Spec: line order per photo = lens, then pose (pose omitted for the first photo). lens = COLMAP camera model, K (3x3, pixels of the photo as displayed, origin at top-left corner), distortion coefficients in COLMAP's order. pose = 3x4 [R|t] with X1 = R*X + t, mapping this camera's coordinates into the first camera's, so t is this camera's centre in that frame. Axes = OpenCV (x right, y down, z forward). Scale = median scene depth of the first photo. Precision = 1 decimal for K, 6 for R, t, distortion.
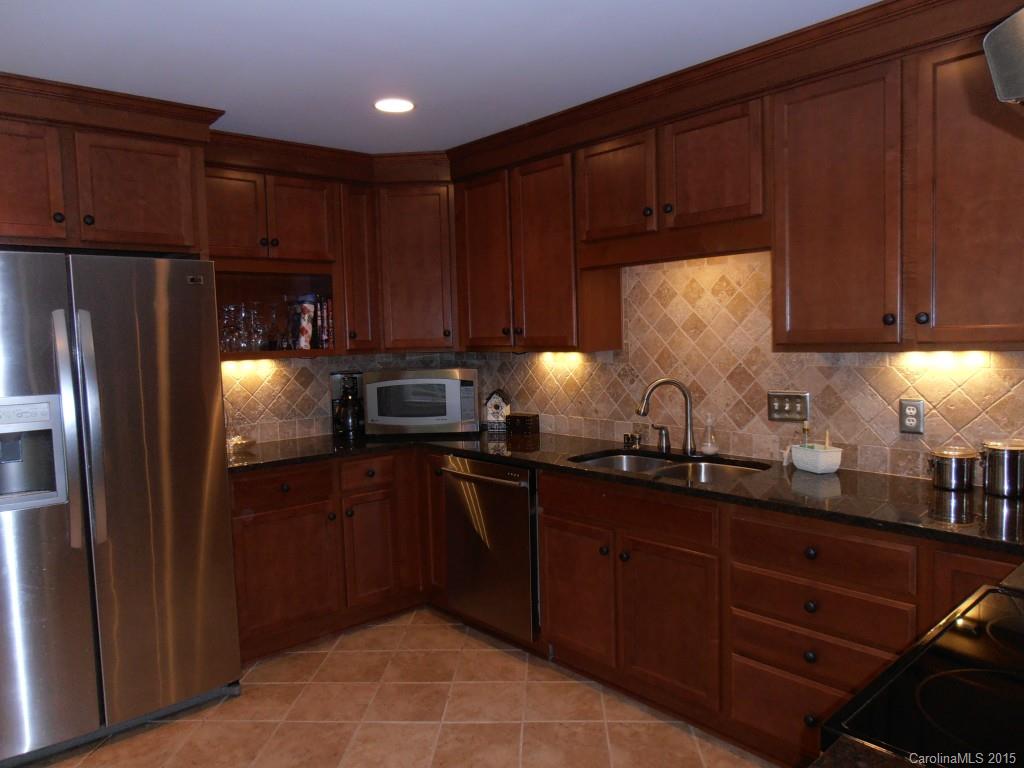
lens RADIAL K [[725.6, 0, 512.0], [0, 725.6, 384.0], [0, 0, 1]] dist [-0.000866, 0.004532]
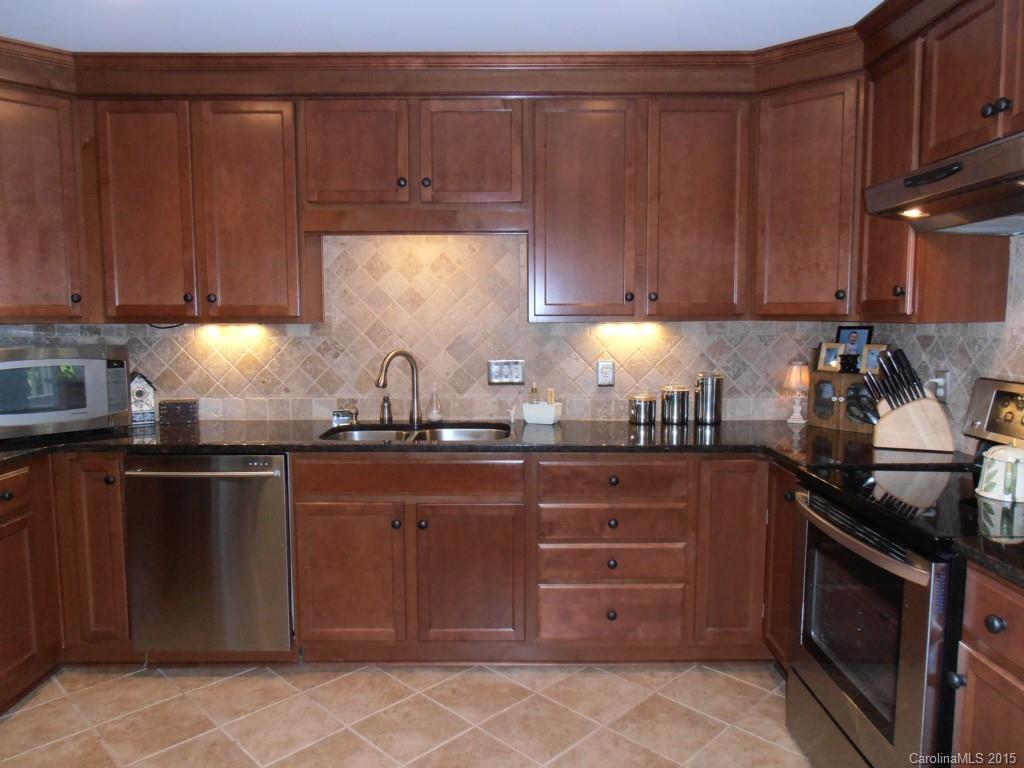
lens RADIAL K [[725.6, 0, 512.0], [0, 725.6, 384.0], [0, 0, 1]] dist [-0.000866, 0.004532]
pose [[0.665025, -0.044081, 0.745519, -0.444292], [0.036224, 0.998985, 0.026755, 0.018500], [-0.745942, 0.009212, 0.665947, 0.209174]]
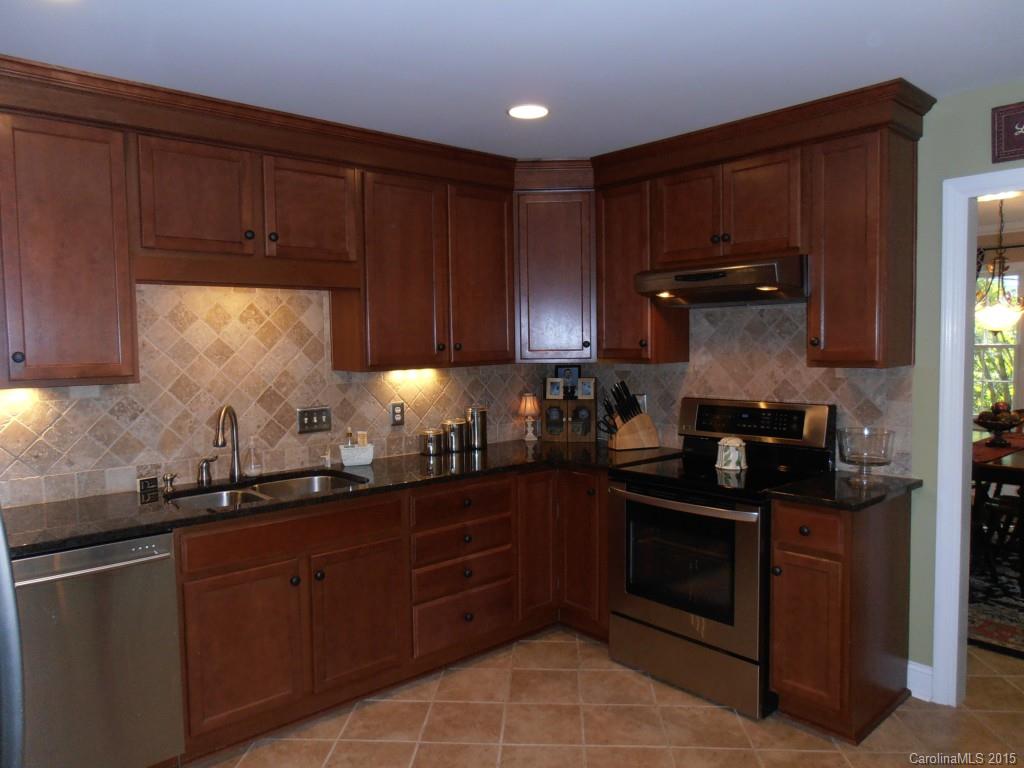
lens RADIAL K [[725.6, 0, 512.0], [0, 725.6, 384.0], [0, 0, 1]] dist [-0.000866, 0.004532]
pose [[0.006828, -0.032371, 0.999453, -0.753229], [0.086065, 0.995786, 0.031664, -0.034495], [-0.996266, 0.085801, 0.009586, 0.616453]]
